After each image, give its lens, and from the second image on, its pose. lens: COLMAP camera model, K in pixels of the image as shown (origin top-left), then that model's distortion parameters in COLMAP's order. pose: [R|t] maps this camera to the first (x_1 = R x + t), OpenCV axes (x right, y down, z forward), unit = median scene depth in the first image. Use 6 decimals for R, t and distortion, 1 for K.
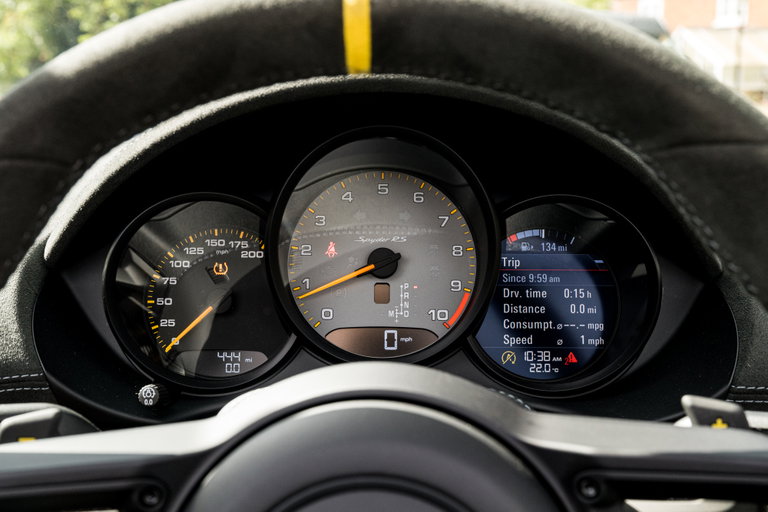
lens RADIAL K [[1008.4, 0, 383.9], [0, 1008.4, 256.7], [0, 0, 1]] dist [0.040639, 0.000000]
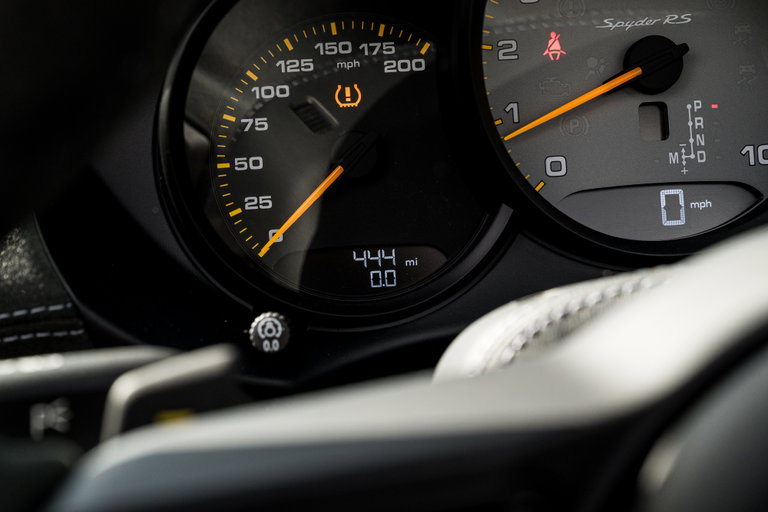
lens RADIAL K [[1537.8, 0, 384.0], [0, 1537.8, 255.6], [0, 0, 1]] dist [0.048558, 0.000000]
pose [[0.997209, -0.066581, 0.033784, -0.177081], [0.063899, 0.995129, 0.075072, 0.036357], [-0.038617, -0.072703, 0.996606, 0.180885]]
